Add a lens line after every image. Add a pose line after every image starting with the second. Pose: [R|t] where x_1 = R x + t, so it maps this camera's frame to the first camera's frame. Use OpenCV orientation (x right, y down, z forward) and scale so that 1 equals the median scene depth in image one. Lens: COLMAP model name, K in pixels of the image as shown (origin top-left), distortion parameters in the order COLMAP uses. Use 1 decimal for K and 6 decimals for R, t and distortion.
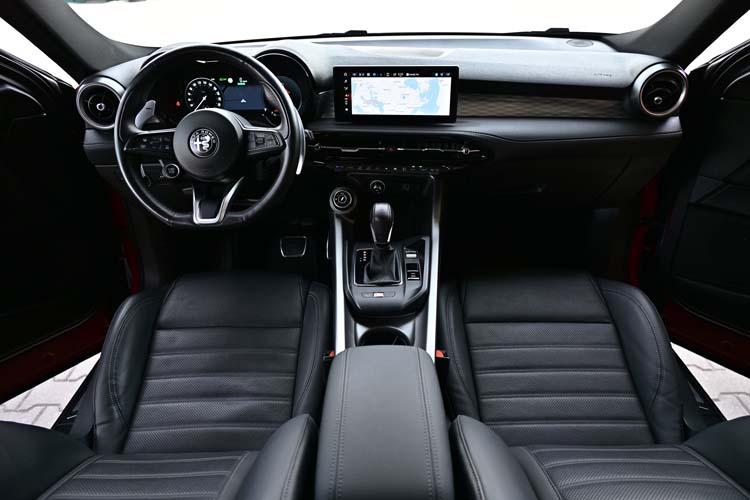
lens RADIAL K [[486.3, 0, 375.3], [0, 486.3, 248.7], [0, 0, 1]] dist [-0.000903, -0.001365]
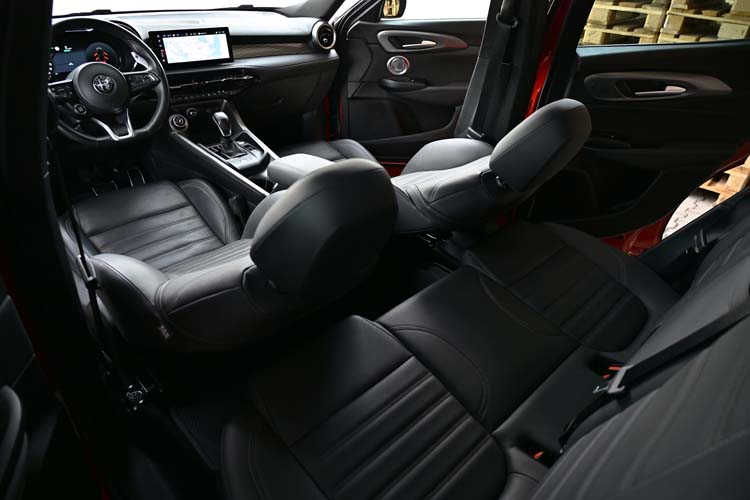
lens RADIAL K [[486.3, 0, 383.1], [0, 486.3, 259.4], [0, 0, 1]] dist [-0.000903, -0.001365]
pose [[0.702089, -0.341519, 0.624849, -0.757456], [0.314524, 0.935979, 0.158167, 0.274890], [-0.638863, 0.085483, 0.764557, -0.549832]]
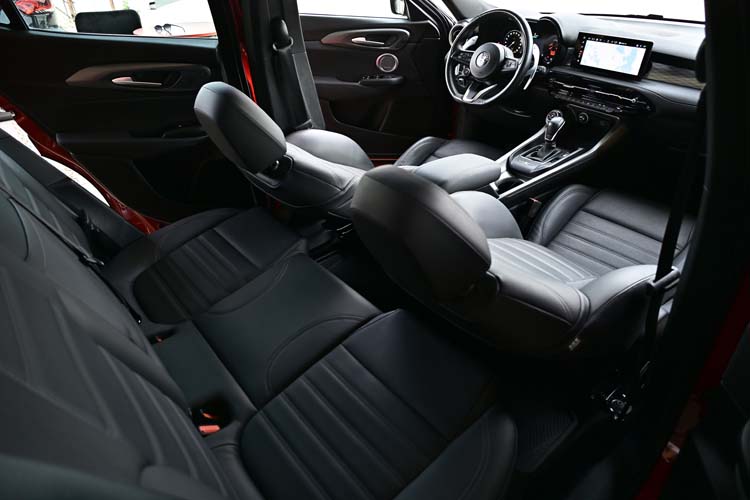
lens RADIAL K [[486.3, 0, 372.7], [0, 486.3, 251.8], [0, 0, 1]] dist [-0.000903, -0.001365]
pose [[0.645741, 0.418793, -0.638460, 0.797797], [-0.389055, 0.899943, 0.196820, 0.225197], [0.657005, 0.121301, 0.744064, -0.545519]]
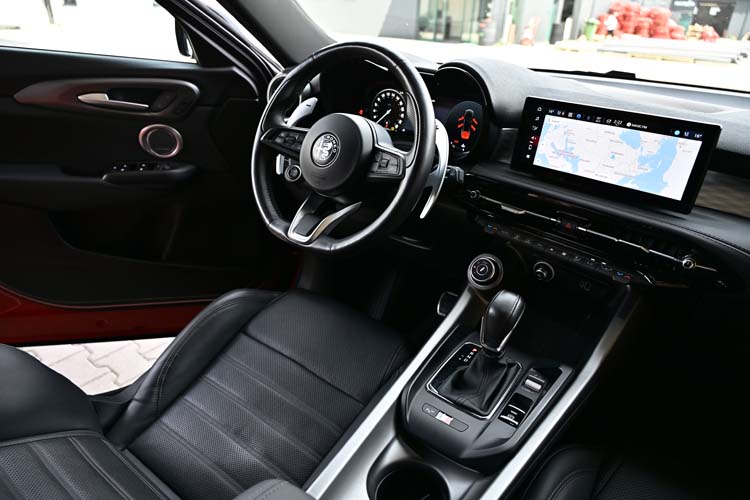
lens RADIAL K [[486.3, 0, 373.1], [0, 486.3, 250.4], [0, 0, 1]] dist [-0.000903, -0.001365]
pose [[0.799328, 0.316547, -0.510757, 0.176623], [-0.362668, 0.931865, 0.009963, -0.081445], [0.479110, 0.177271, 0.859668, 0.300224]]
